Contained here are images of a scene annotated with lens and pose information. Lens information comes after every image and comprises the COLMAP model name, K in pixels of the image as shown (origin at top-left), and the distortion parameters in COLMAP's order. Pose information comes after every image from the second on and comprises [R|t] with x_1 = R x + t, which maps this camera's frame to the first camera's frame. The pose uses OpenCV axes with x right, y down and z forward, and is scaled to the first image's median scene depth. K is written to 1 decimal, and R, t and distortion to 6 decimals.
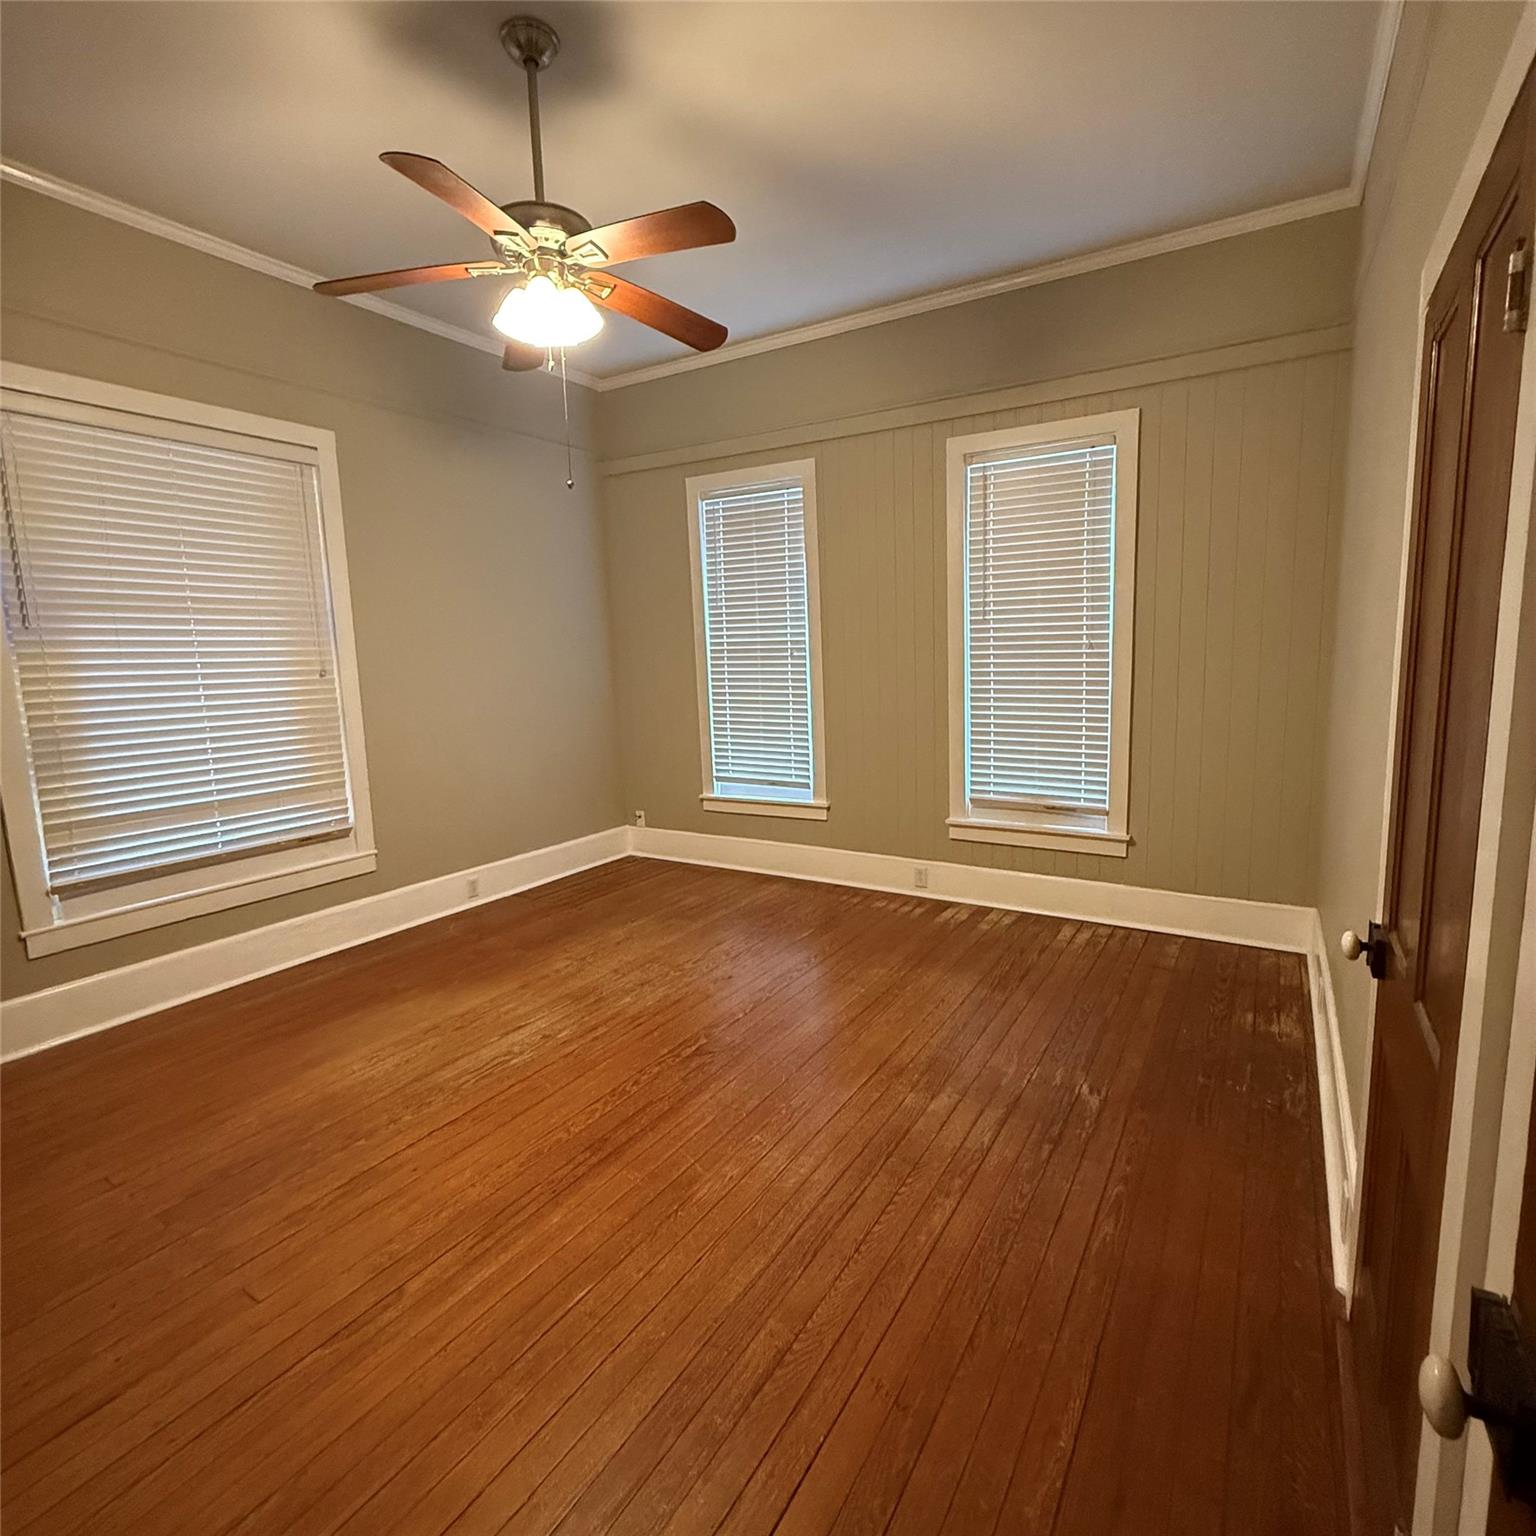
lens RADIAL K [[810.3, 0, 764.7], [0, 810.3, 767.2], [0, 0, 1]] dist [0.003431, -0.001703]
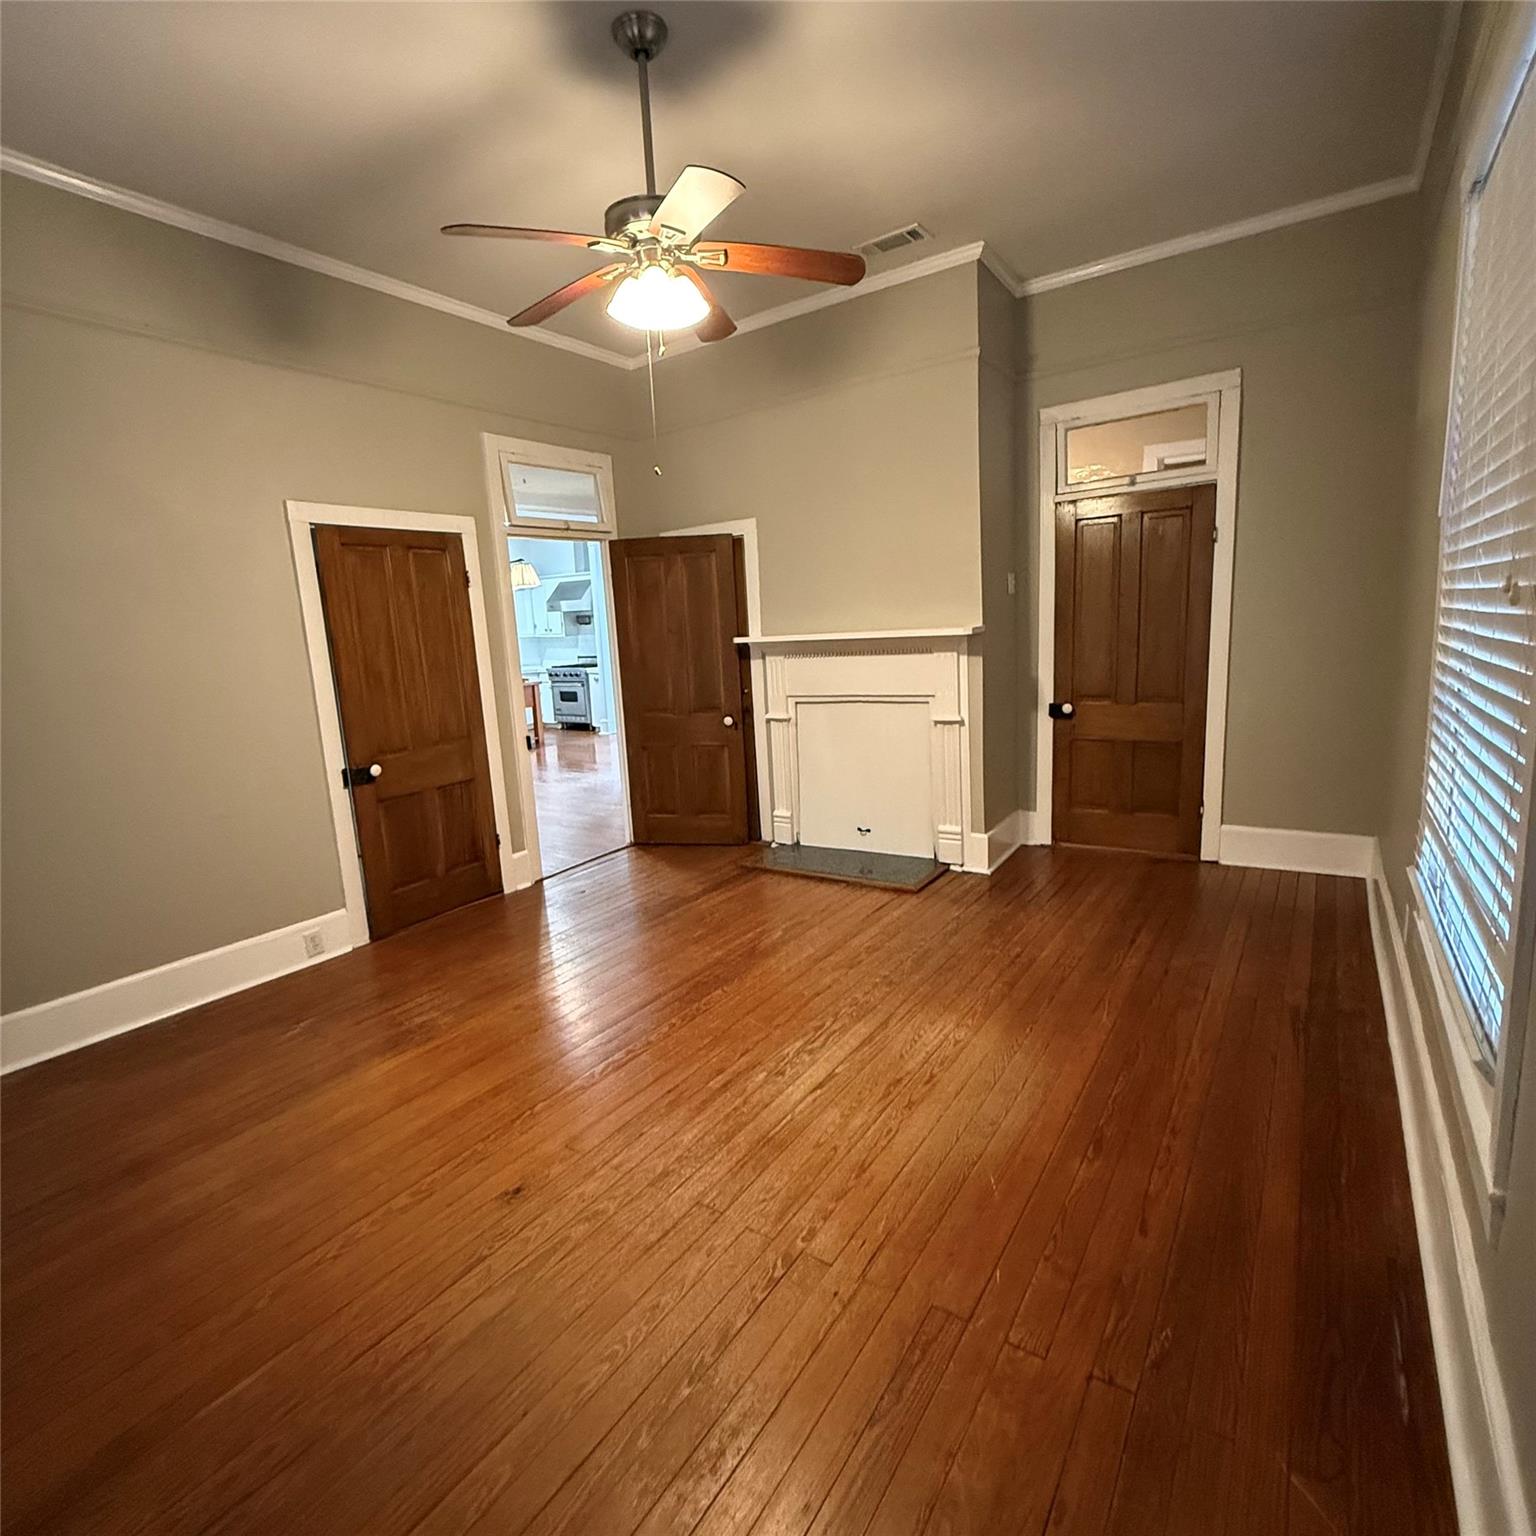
lens RADIAL K [[810.3, 0, 764.7], [0, 810.3, 767.2], [0, 0, 1]] dist [0.003431, -0.001703]
pose [[-0.996030, 0.075458, 0.047233, -0.317834], [0.086421, 0.946920, 0.309635, -0.232391], [-0.021361, 0.312488, -0.949682, 1.702469]]
